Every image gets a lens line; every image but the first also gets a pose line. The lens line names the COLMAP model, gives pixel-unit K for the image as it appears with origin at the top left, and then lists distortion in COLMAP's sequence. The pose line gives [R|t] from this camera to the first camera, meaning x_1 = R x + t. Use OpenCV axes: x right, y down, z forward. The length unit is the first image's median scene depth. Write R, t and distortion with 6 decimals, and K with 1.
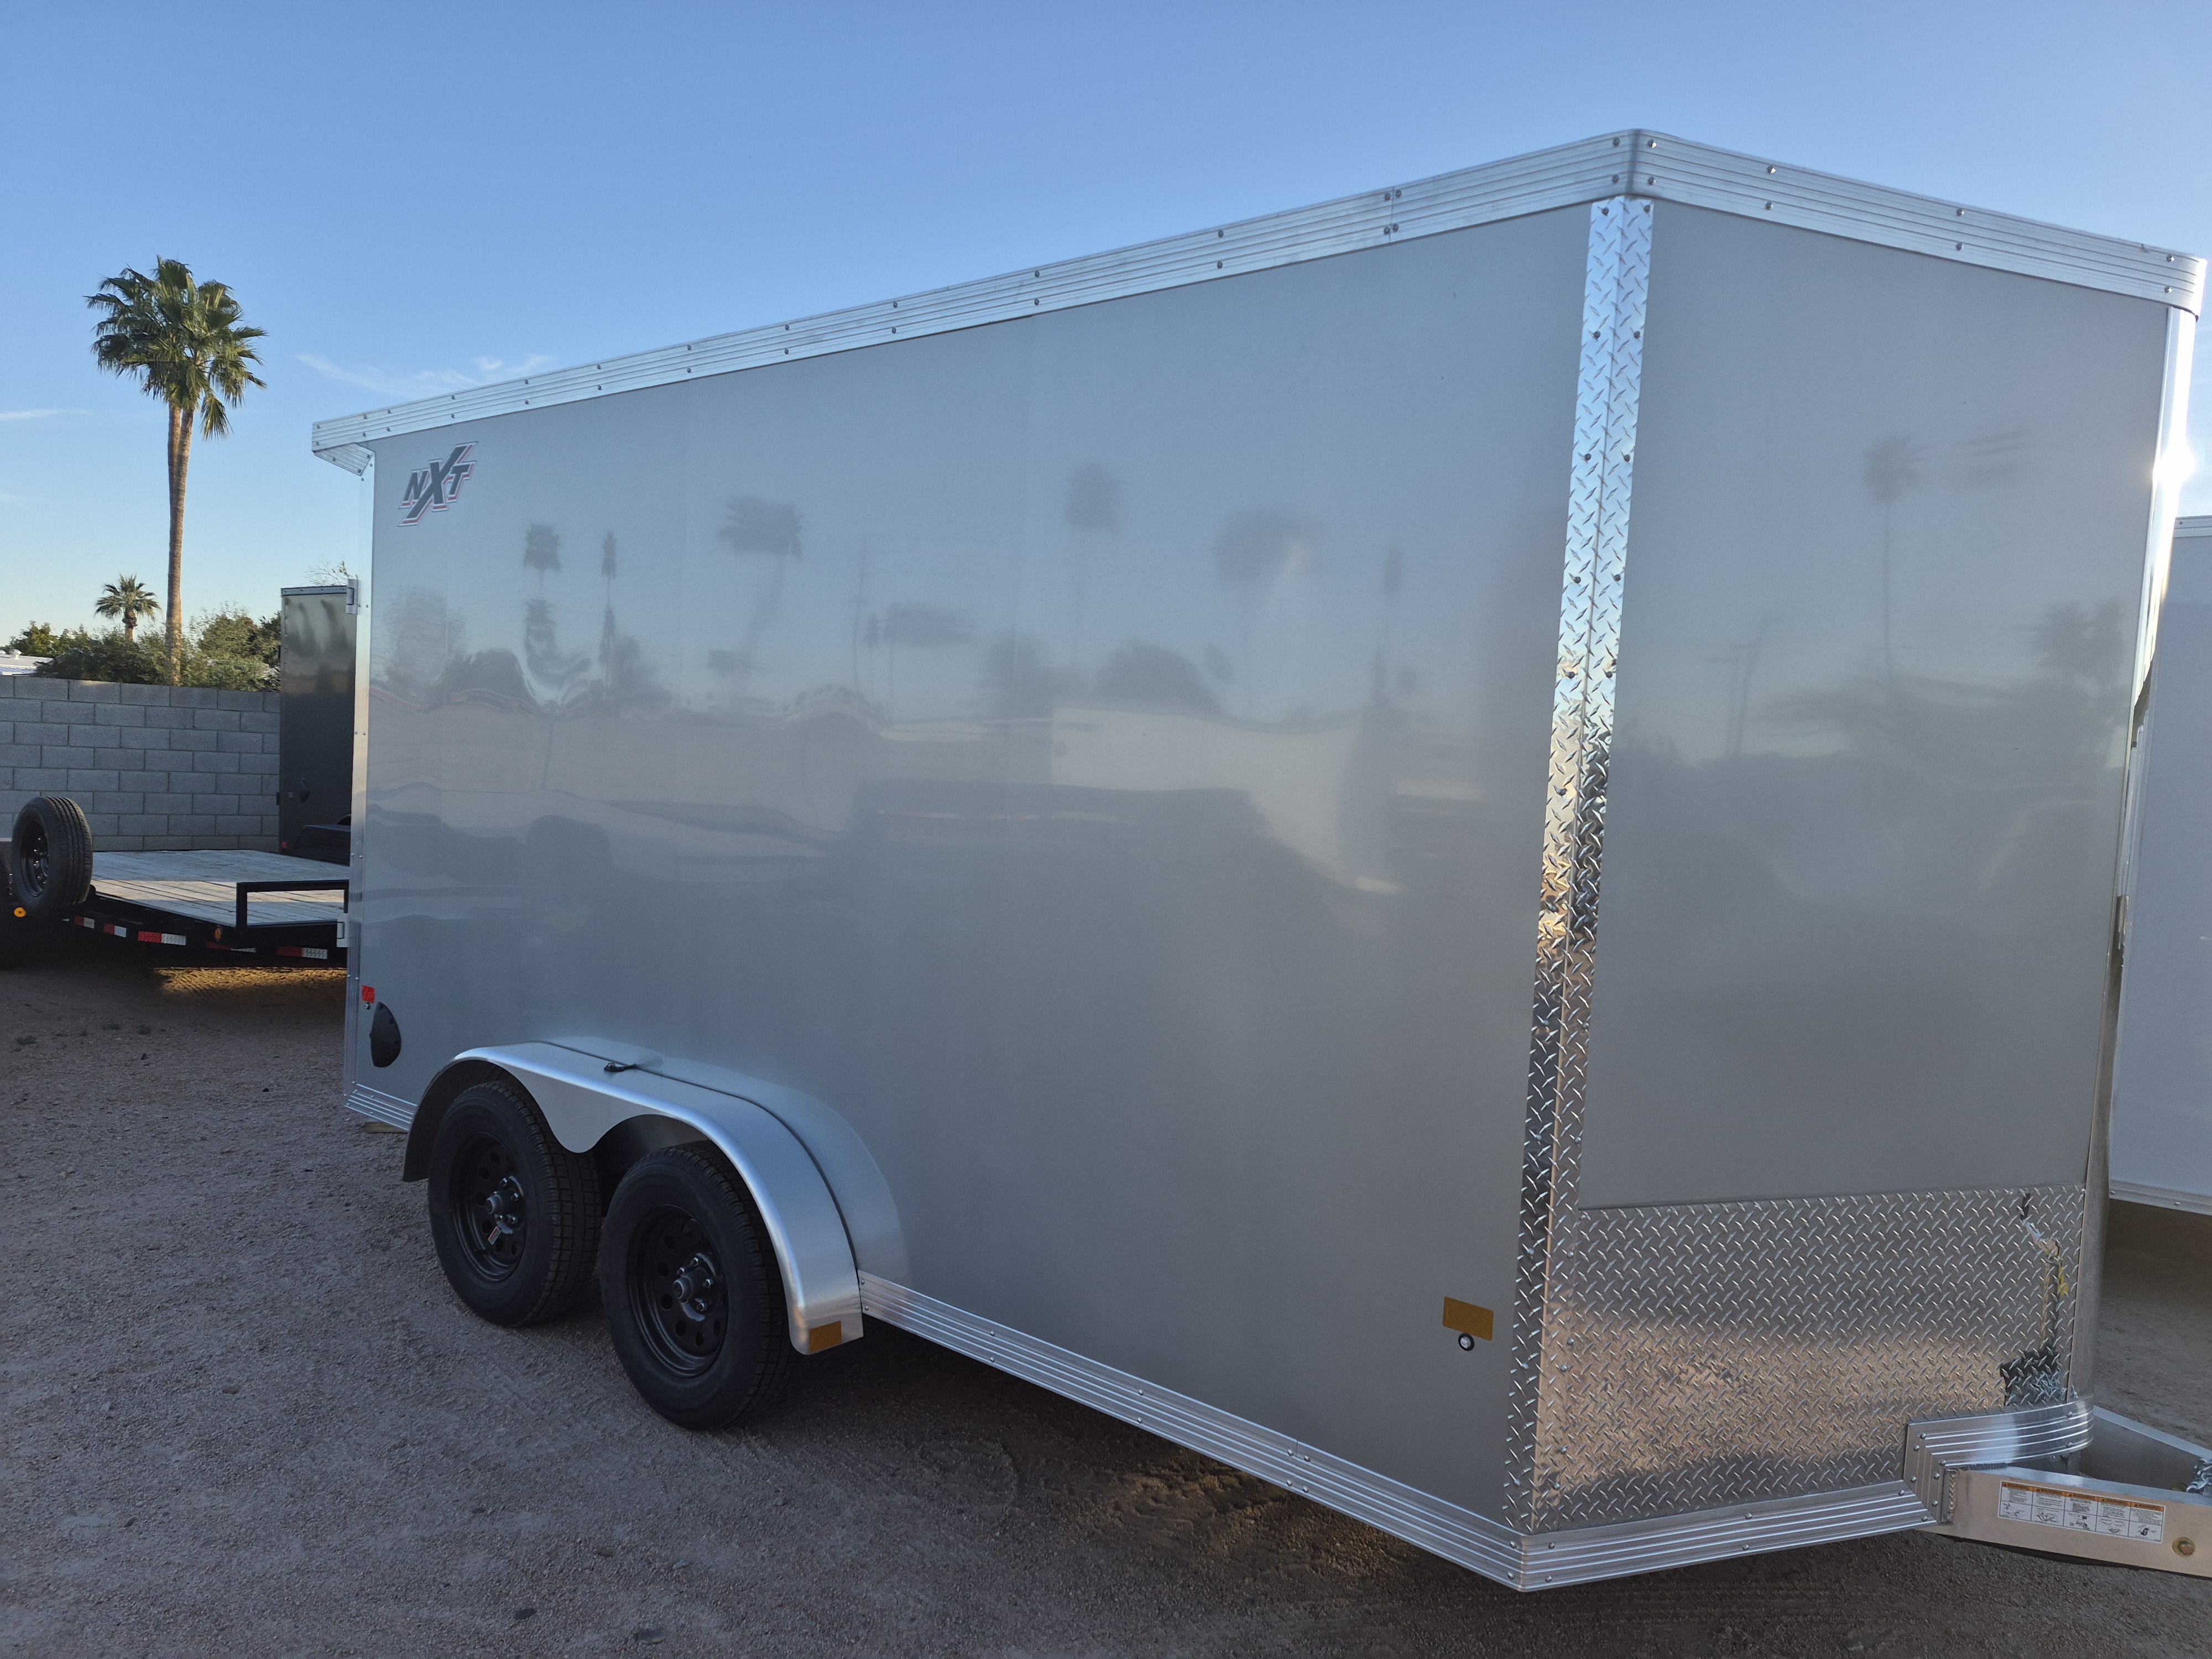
lens RADIAL K [[1542.5, 0, 1104.1], [0, 1542.5, 834.3], [0, 0, 1]] dist [0.042636, -0.035355]
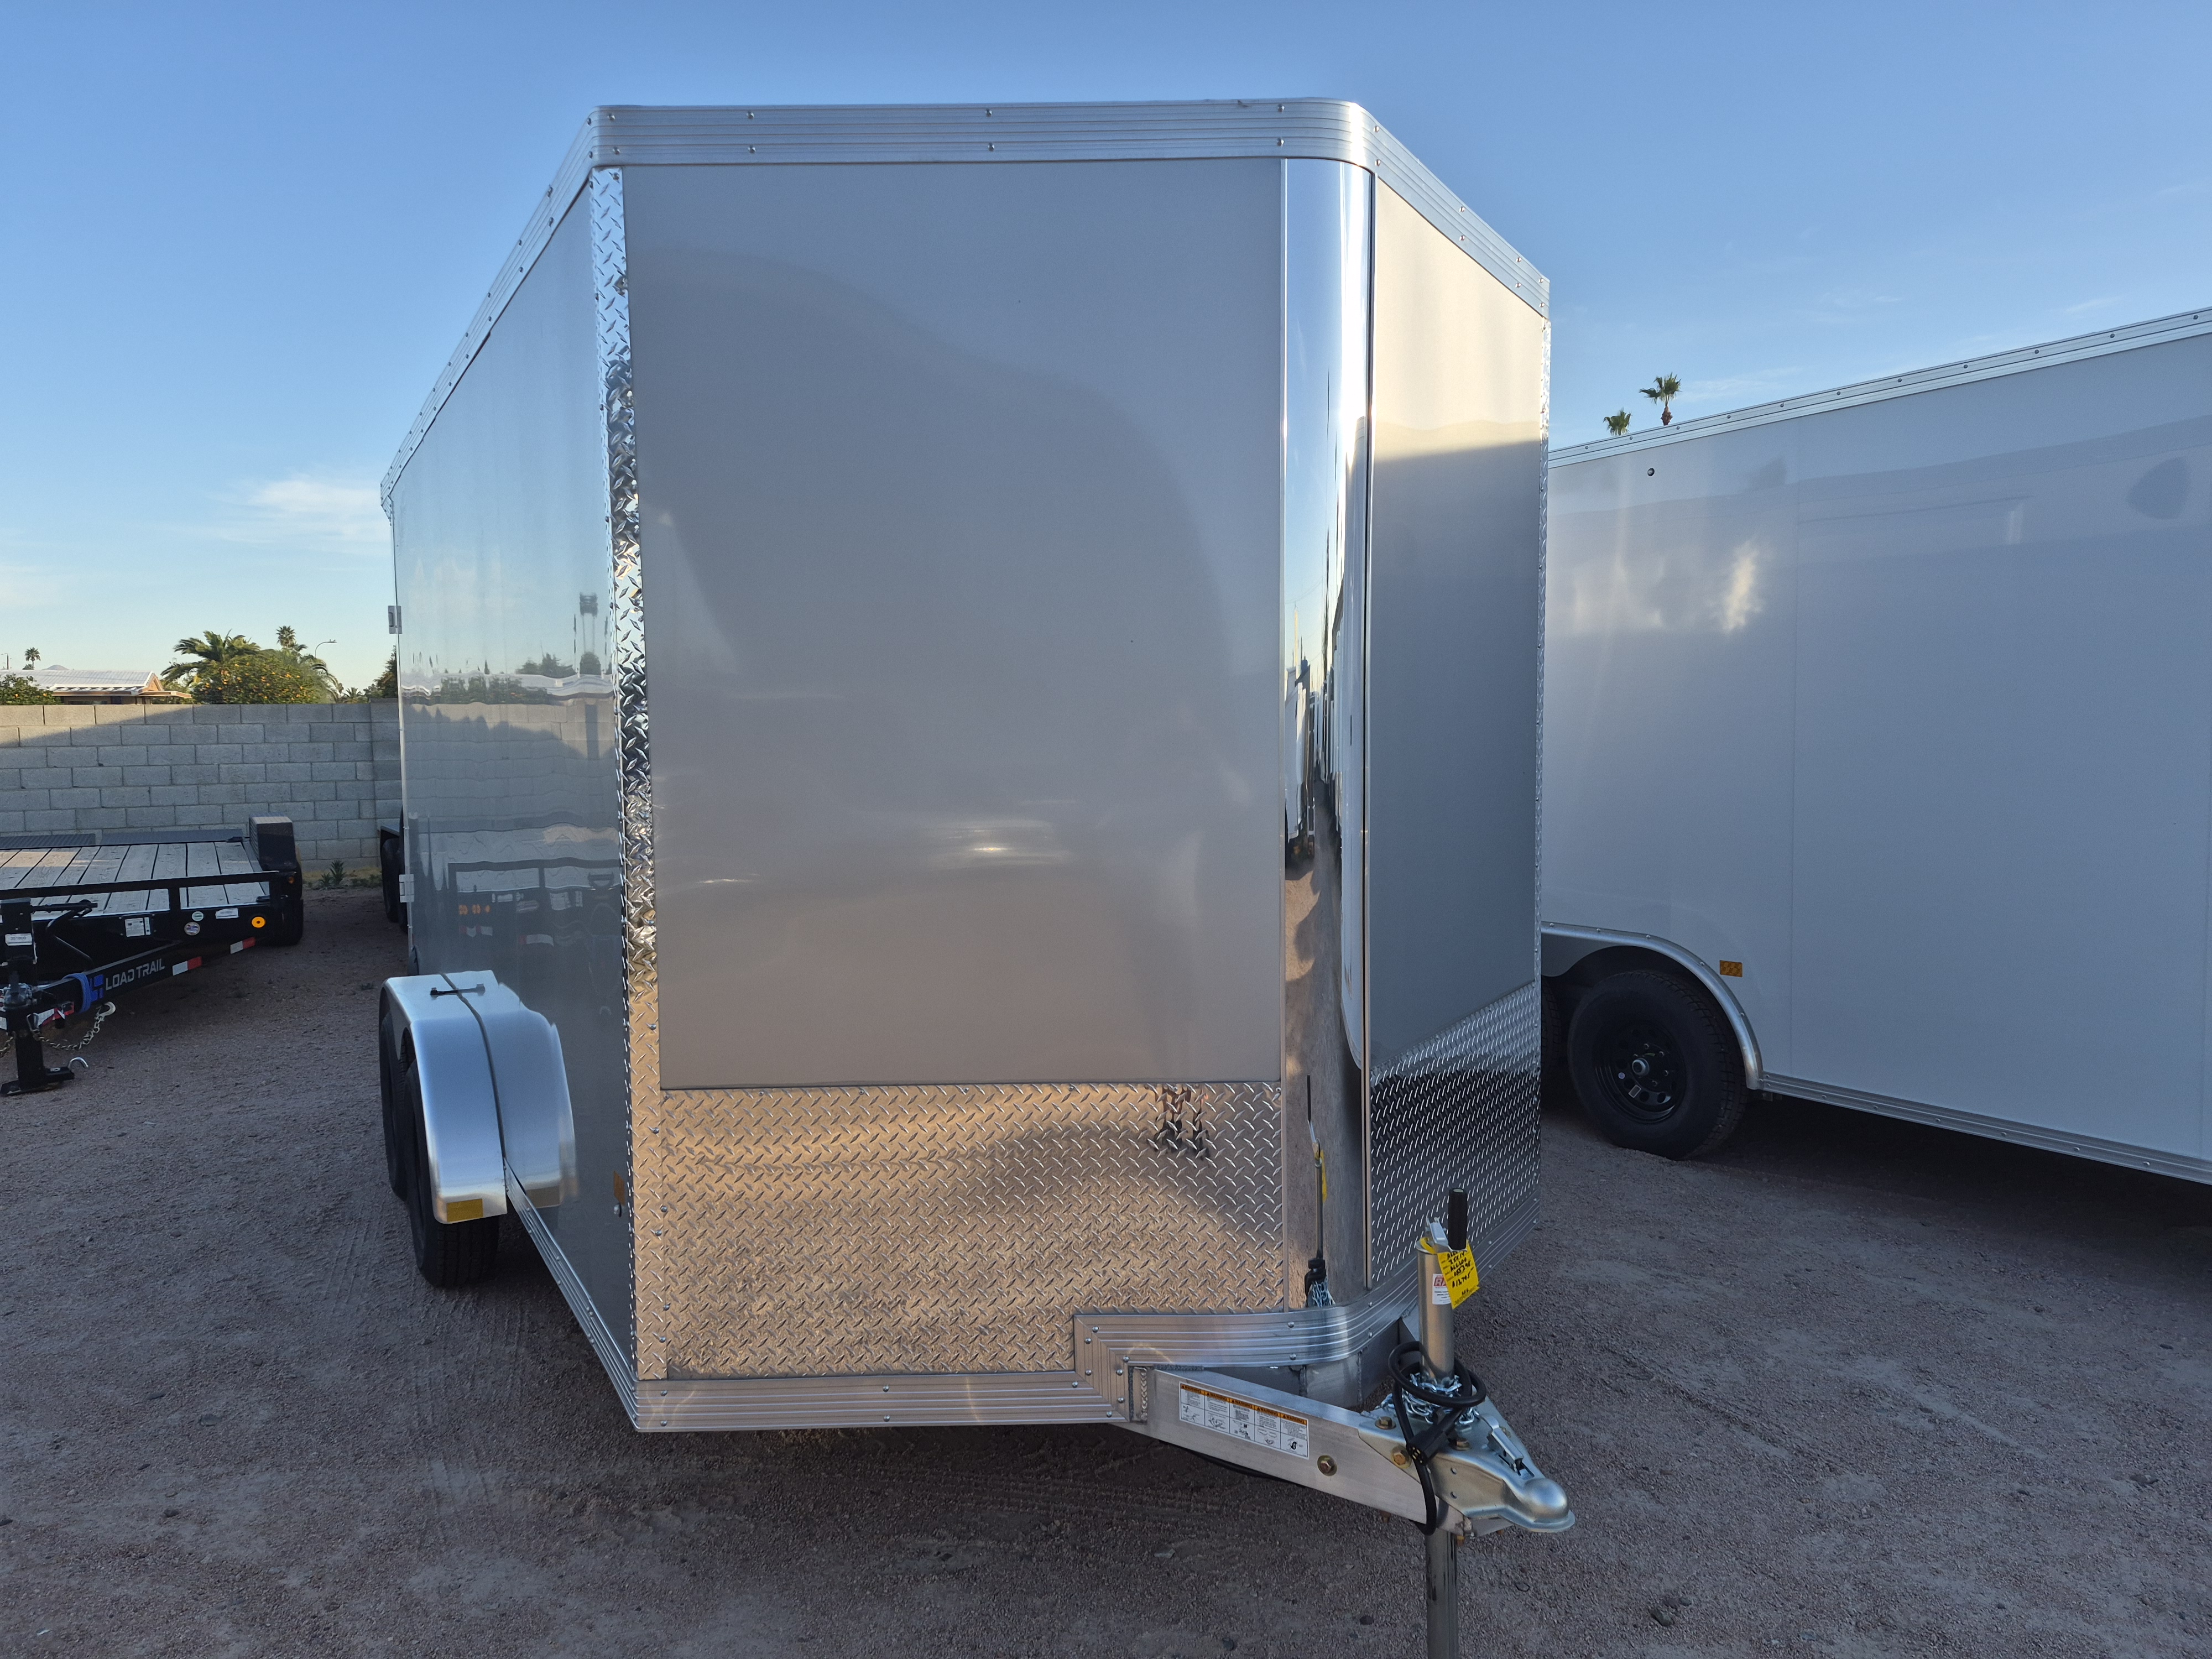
lens RADIAL K [[1542.5, 0, 1109.3], [0, 1542.5, 825.2], [0, 0, 1]] dist [0.042636, -0.035355]
pose [[0.935234, -0.038810, -0.351896, 0.908588], [0.042727, 0.999081, 0.003370, 0.058094], [0.351441, -0.018188, 0.936033, 0.075437]]
